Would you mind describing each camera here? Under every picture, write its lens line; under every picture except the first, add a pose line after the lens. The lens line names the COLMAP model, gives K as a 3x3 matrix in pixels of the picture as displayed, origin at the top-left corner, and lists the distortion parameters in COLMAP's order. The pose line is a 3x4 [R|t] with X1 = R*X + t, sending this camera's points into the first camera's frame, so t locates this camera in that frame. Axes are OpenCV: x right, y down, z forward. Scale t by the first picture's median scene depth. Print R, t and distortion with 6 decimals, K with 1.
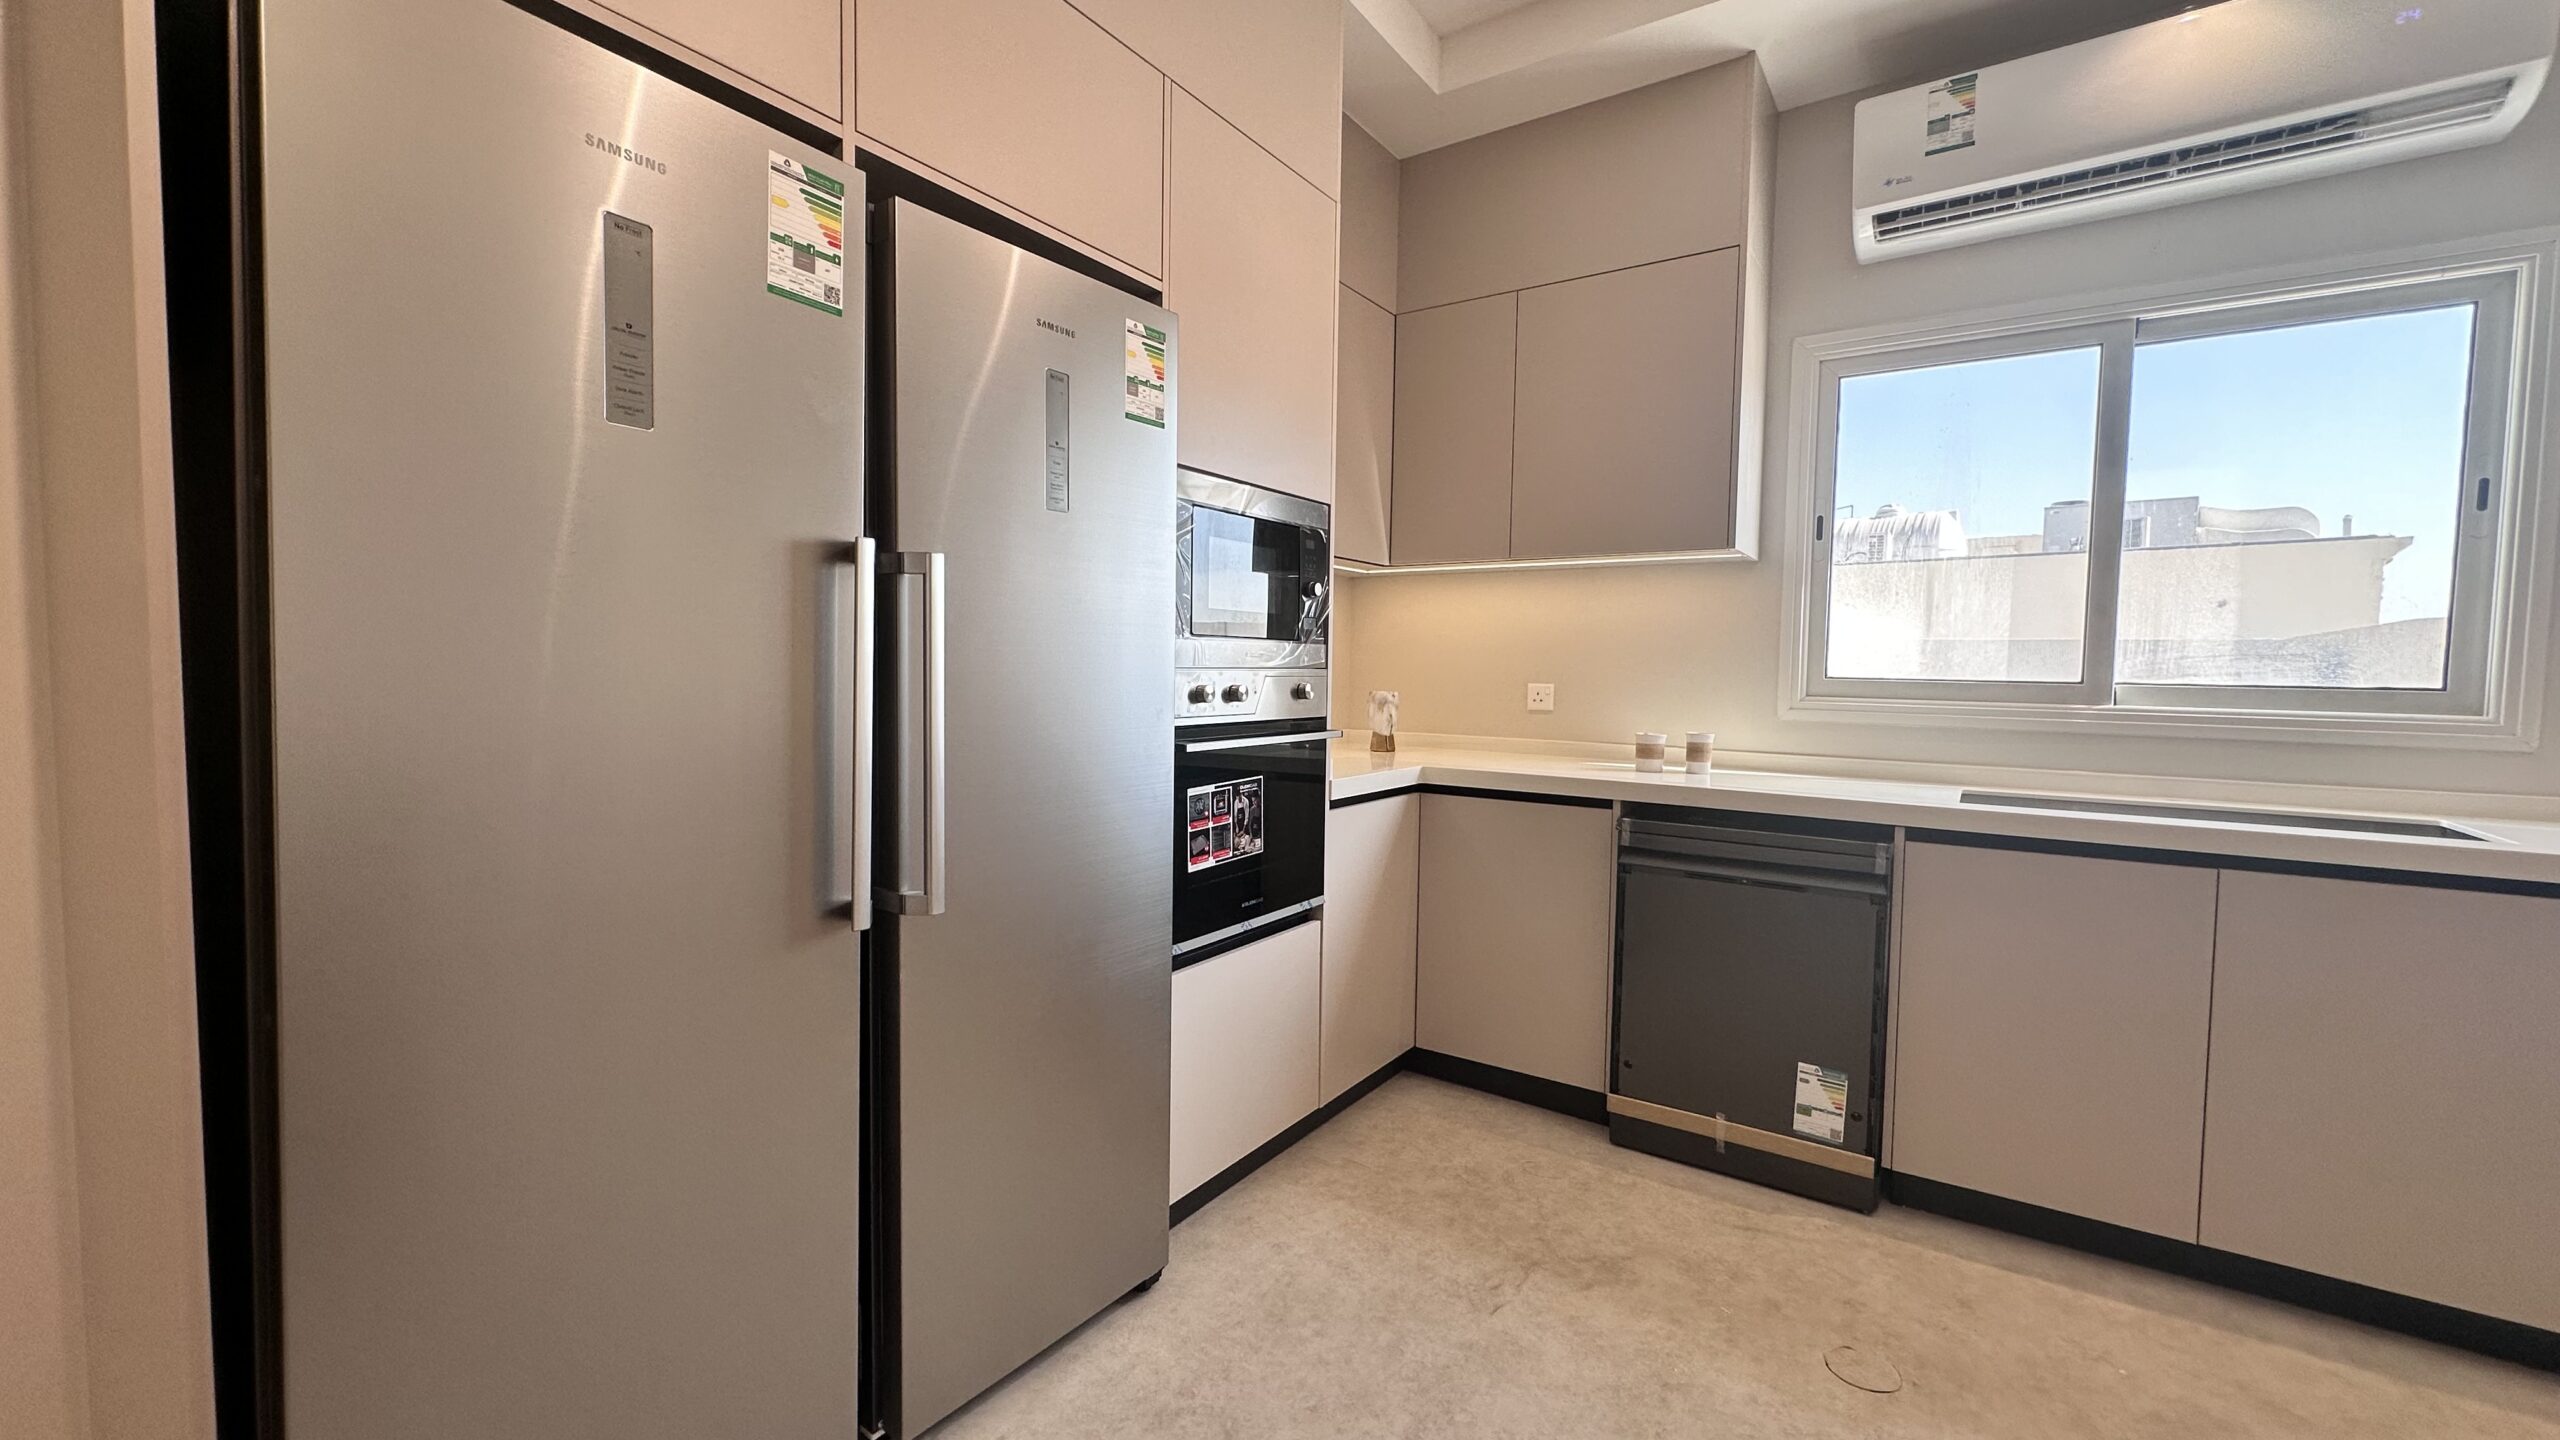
lens RADIAL K [[1019.2, 0, 1276.4], [0, 1019.2, 719.3], [0, 0, 1]] dist [-0.001345, 0.000564]
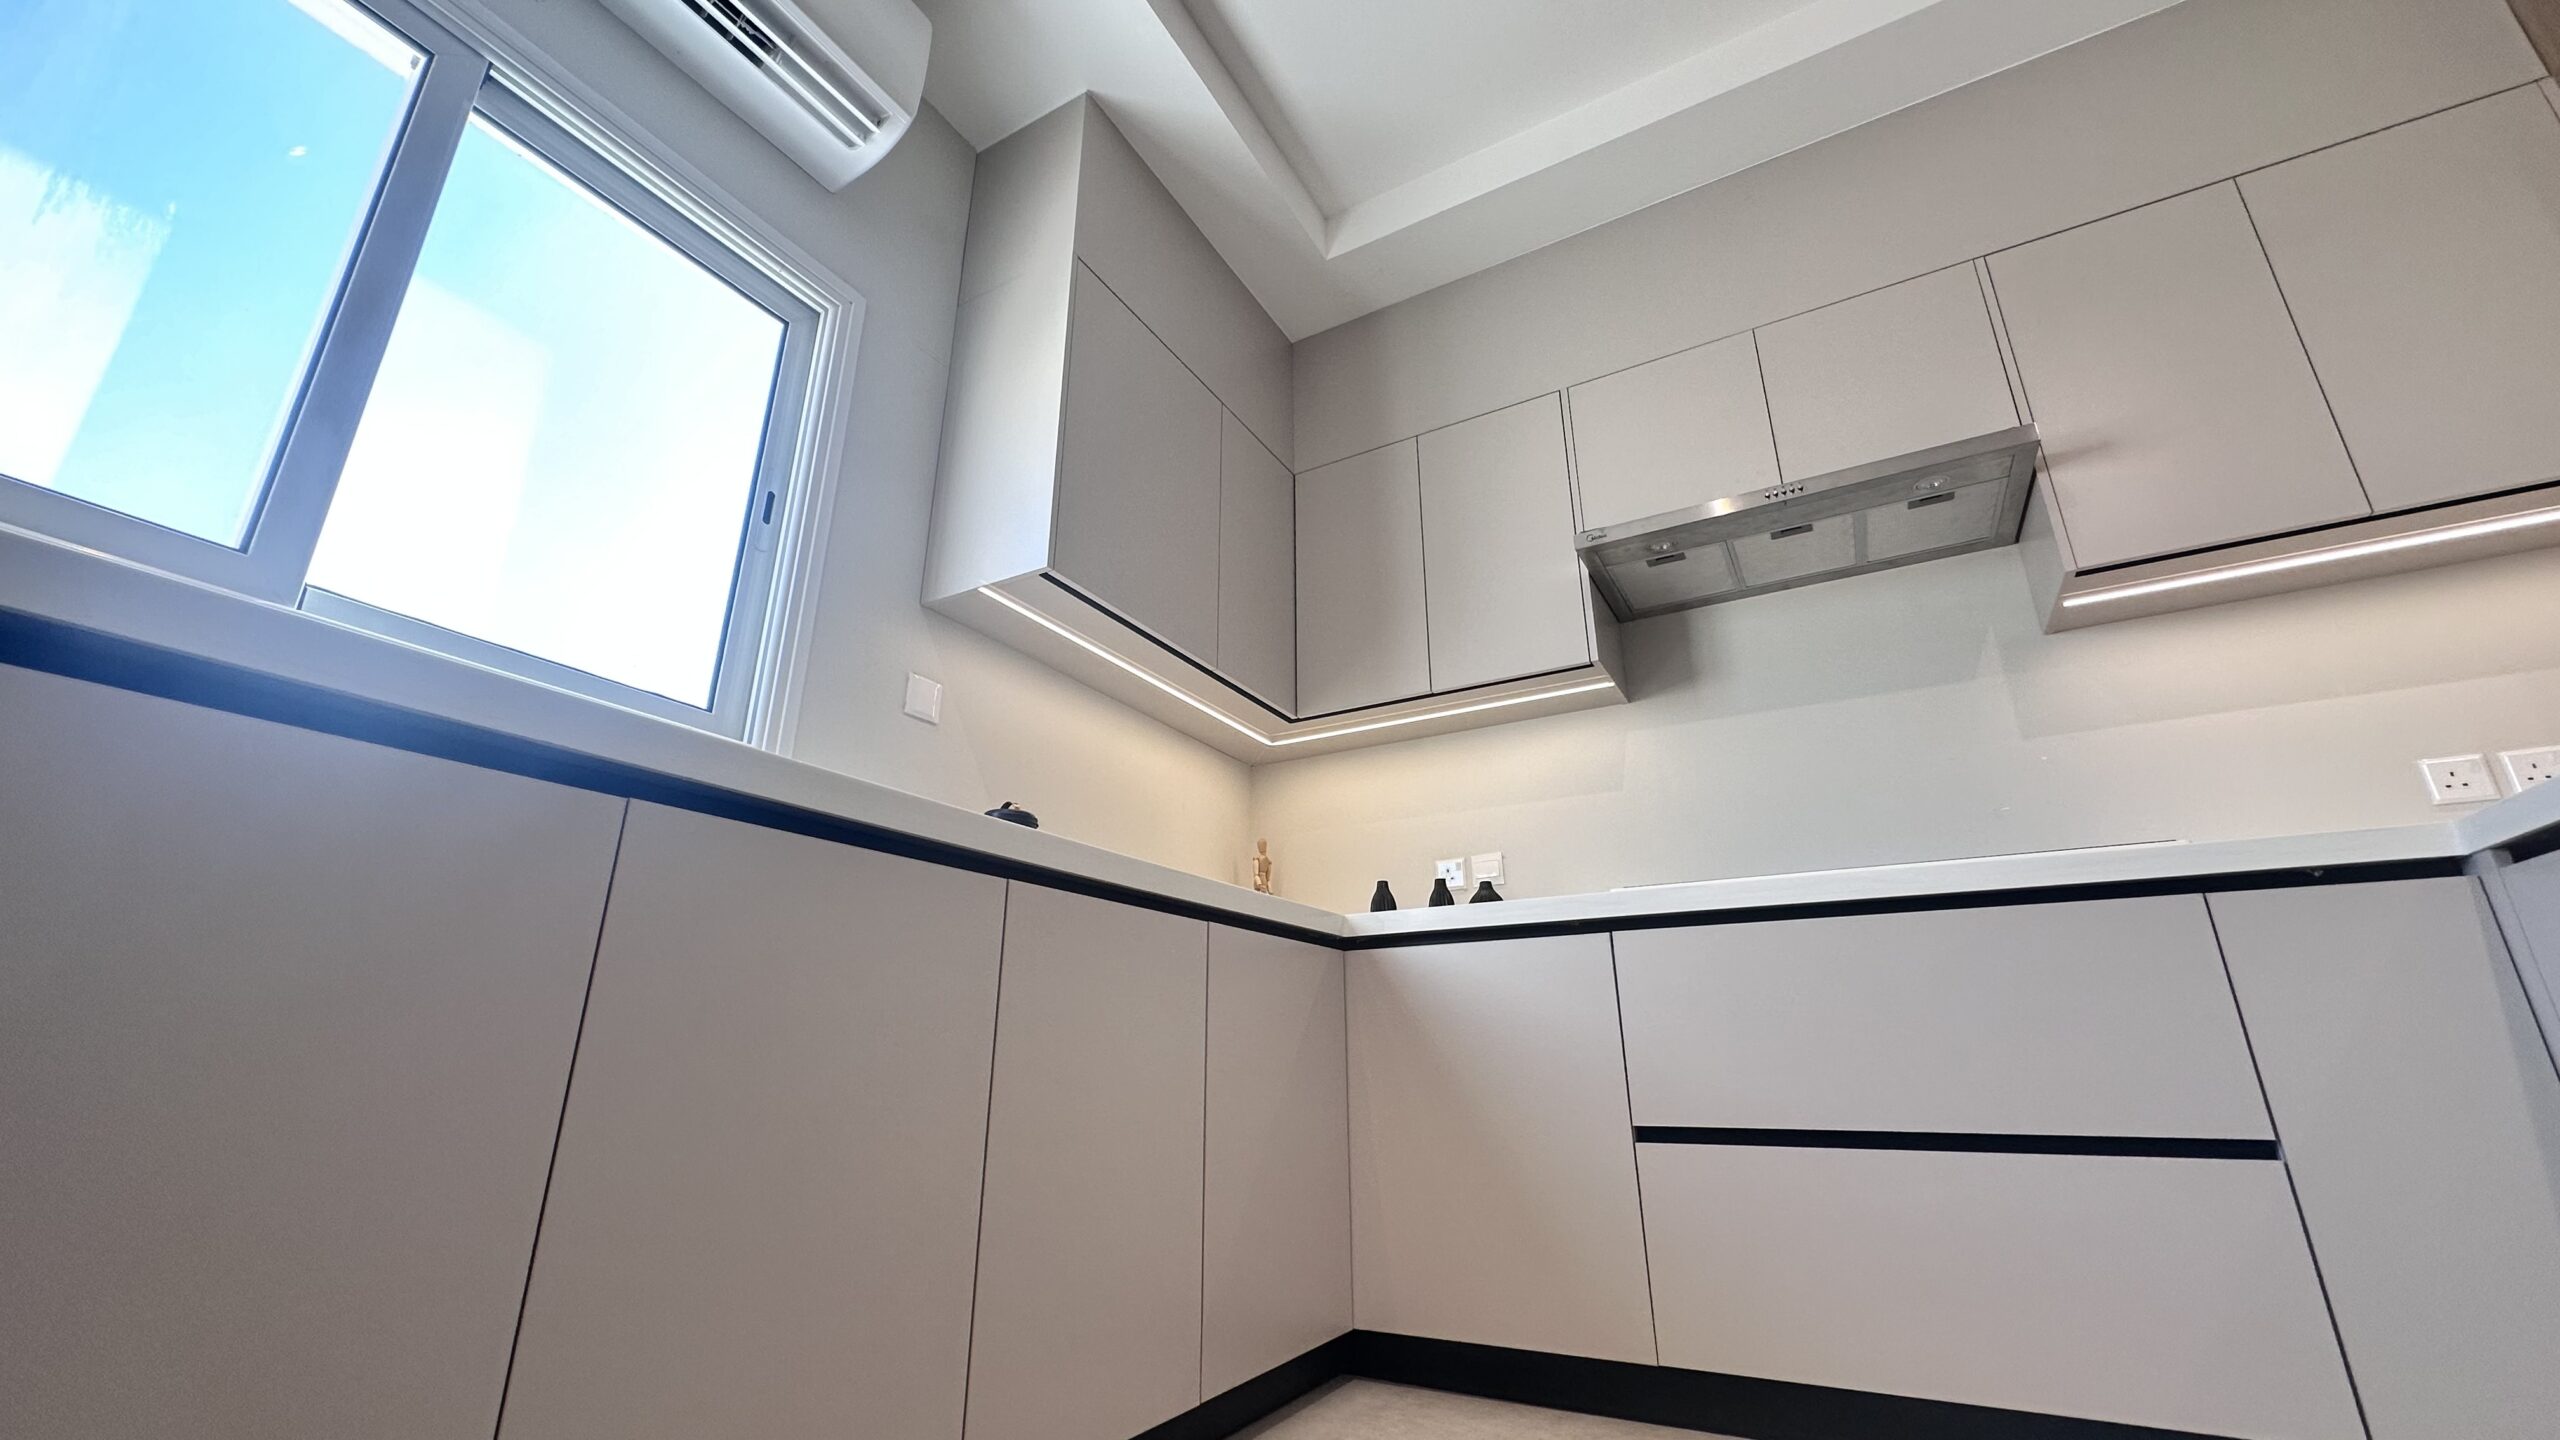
lens RADIAL K [[1019.2, 0, 1276.4], [0, 1019.2, 719.3], [0, 0, 1]] dist [-0.001345, 0.000564]
pose [[-0.087273, 0.315066, 0.945049, 0.345622], [0.051959, 0.948817, -0.311524, 0.240207], [-0.994828, 0.021916, -0.099176, 0.617344]]
